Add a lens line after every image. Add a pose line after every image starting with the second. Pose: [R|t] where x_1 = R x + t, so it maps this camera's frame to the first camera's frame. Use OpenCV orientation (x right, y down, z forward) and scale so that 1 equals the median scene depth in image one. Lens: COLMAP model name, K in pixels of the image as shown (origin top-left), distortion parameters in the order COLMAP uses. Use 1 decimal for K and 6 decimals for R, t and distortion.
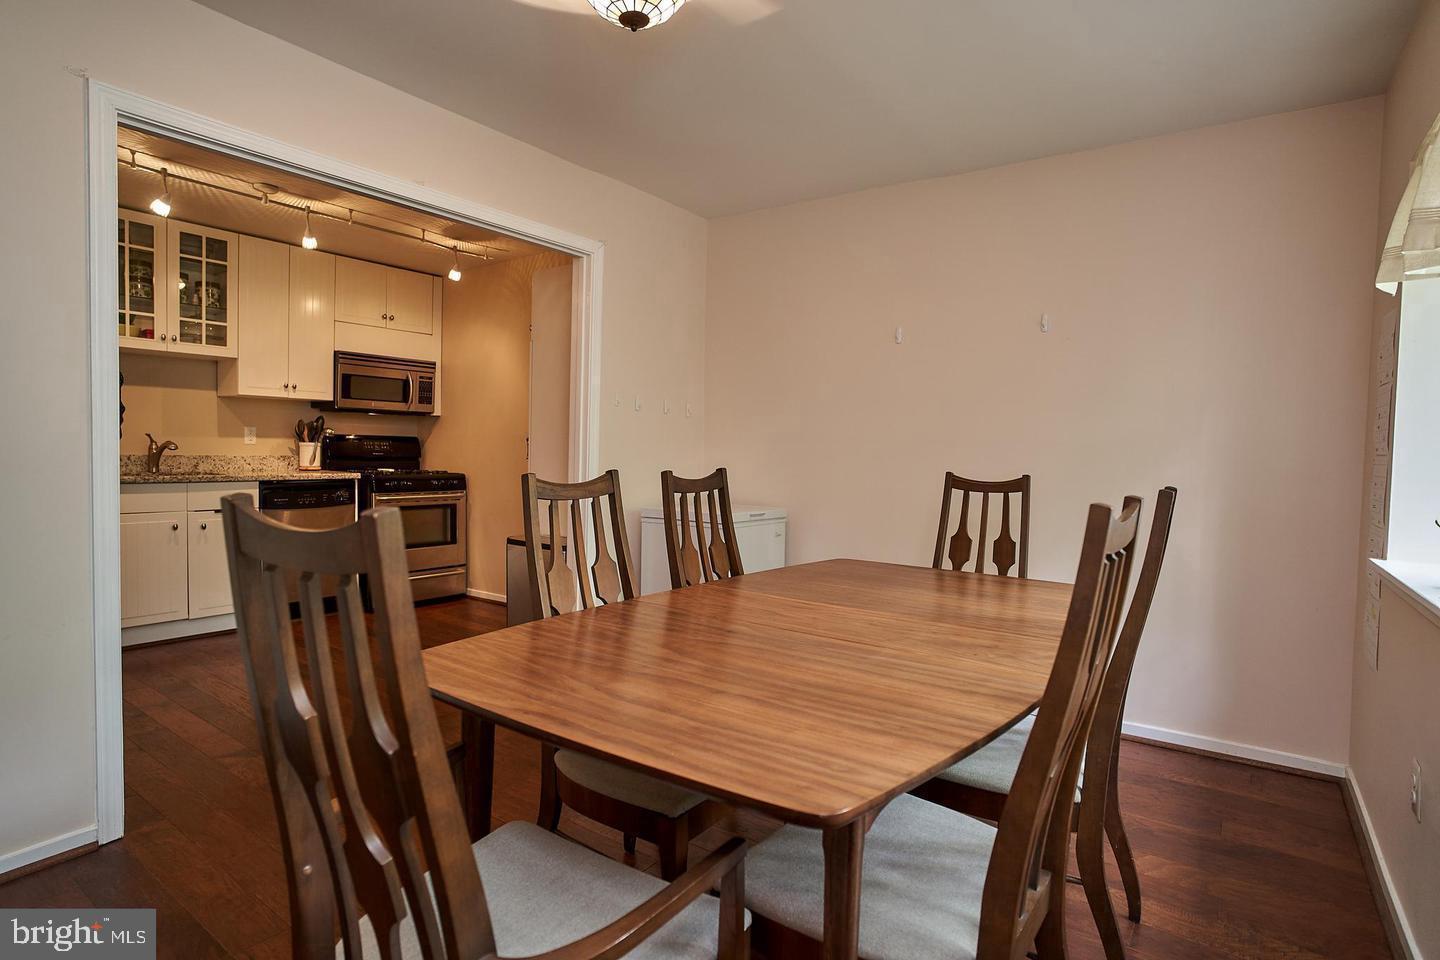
lens RADIAL K [[754.9, 0, 717.8], [0, 754.9, 477.6], [0, 0, 1]] dist [-0.084078, 0.048201]
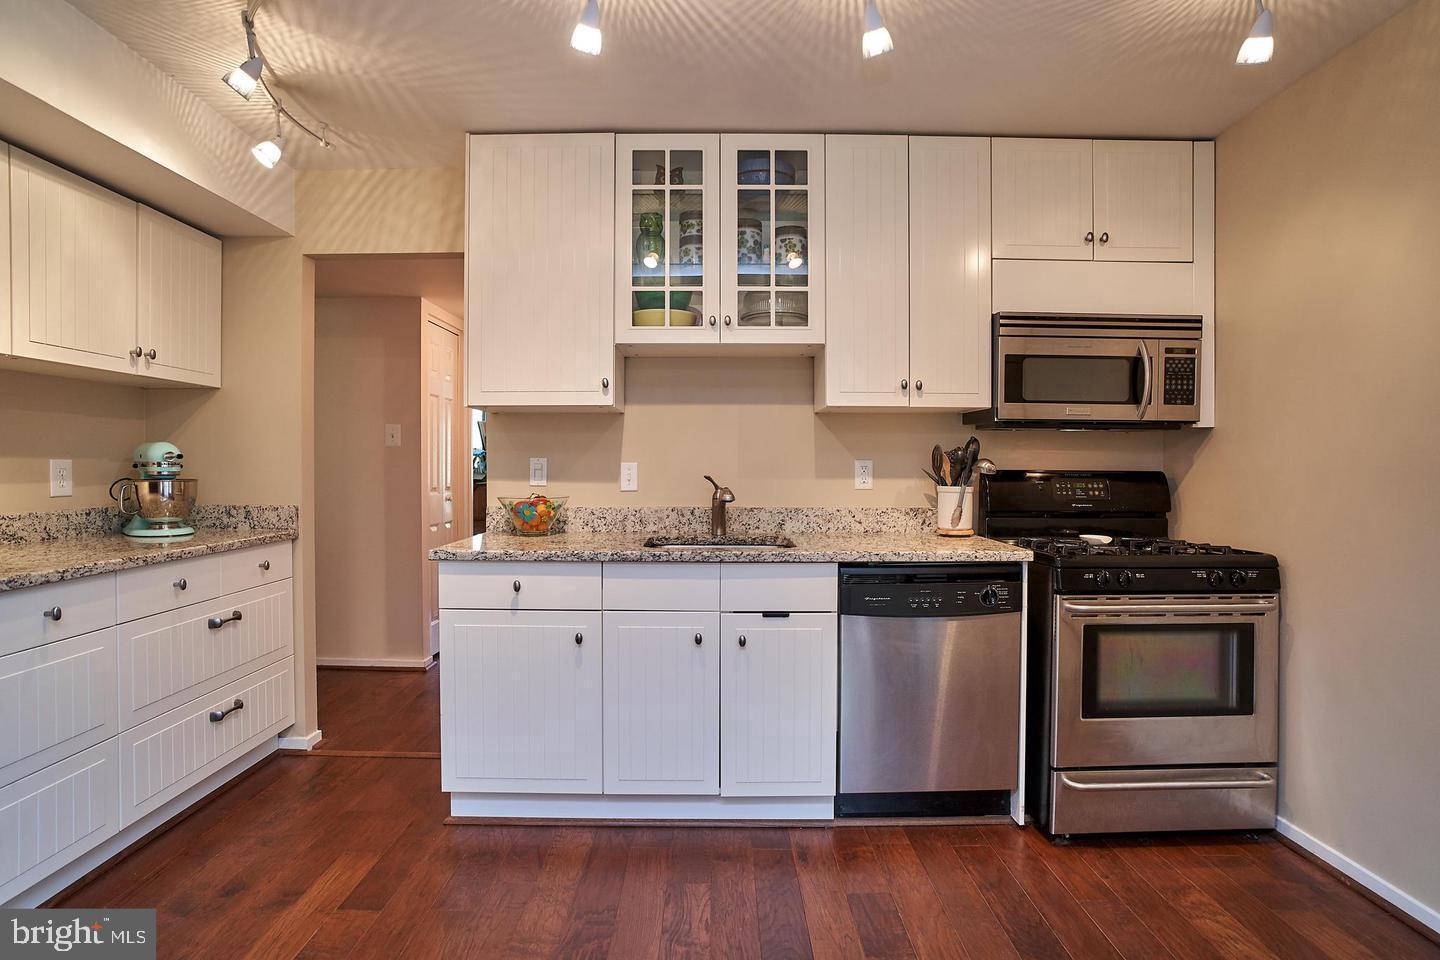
lens RADIAL K [[754.9, 0, 717.8], [0, 754.9, 477.6], [0, 0, 1]] dist [-0.084078, 0.048201]
pose [[0.587723, -0.006439, -0.809037, -0.199014], [-0.020720, 0.999521, -0.023006, -0.036919], [0.808797, 0.030284, 0.587308, 0.521624]]
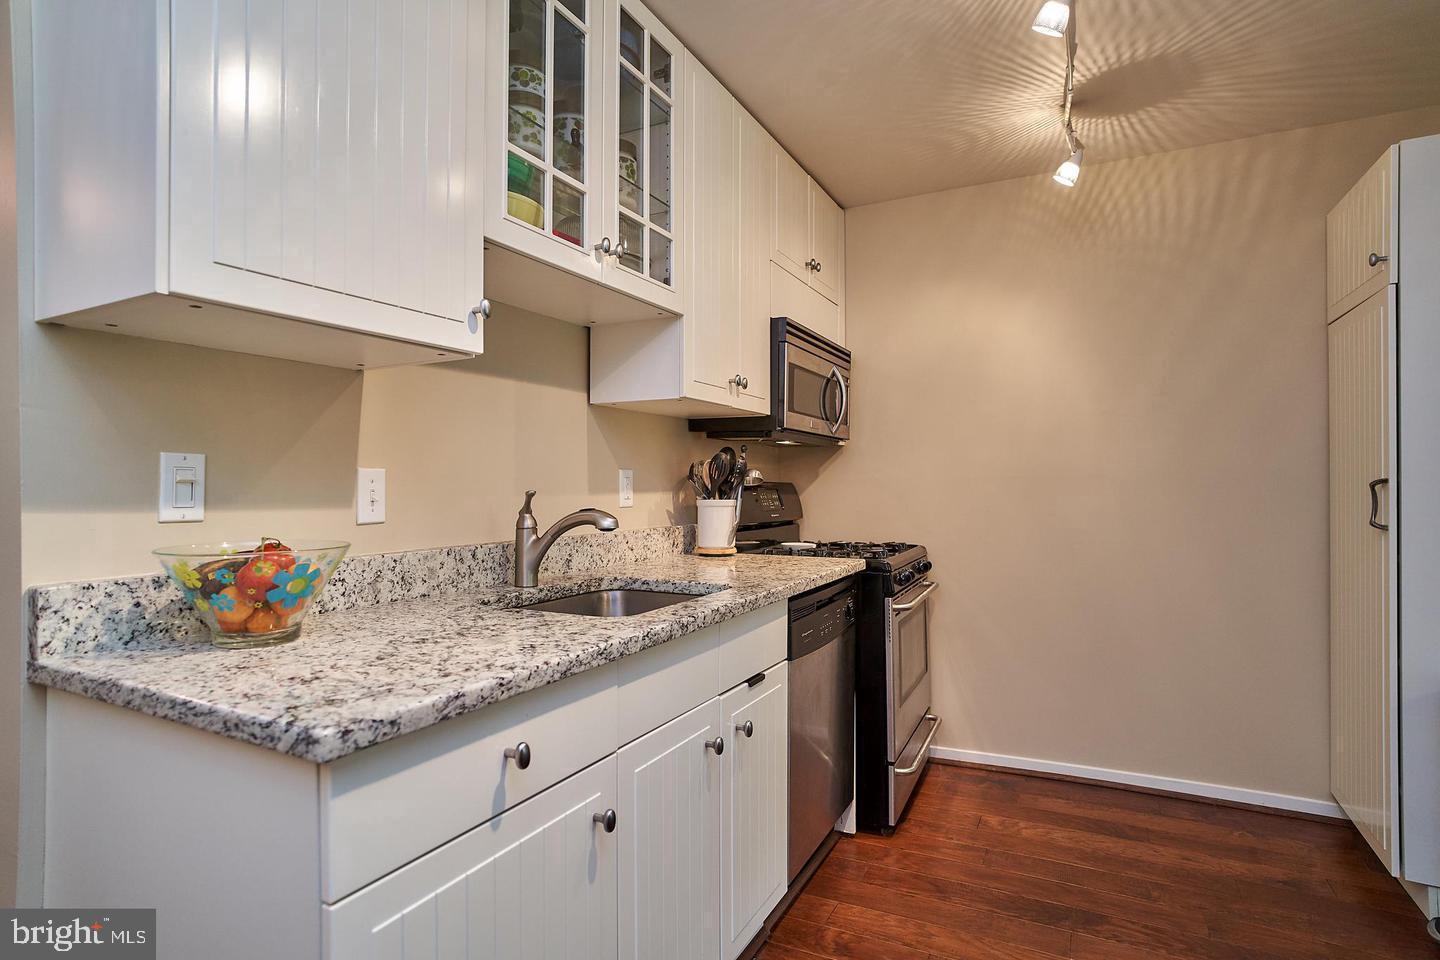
lens RADIAL K [[754.9, 0, 717.8], [0, 754.9, 477.6], [0, 0, 1]] dist [-0.084078, 0.048201]
pose [[0.987906, -0.024899, 0.153041, -0.629985], [0.032066, 0.998493, -0.044540, -0.039216], [-0.151702, 0.048909, 0.987216, 0.494276]]
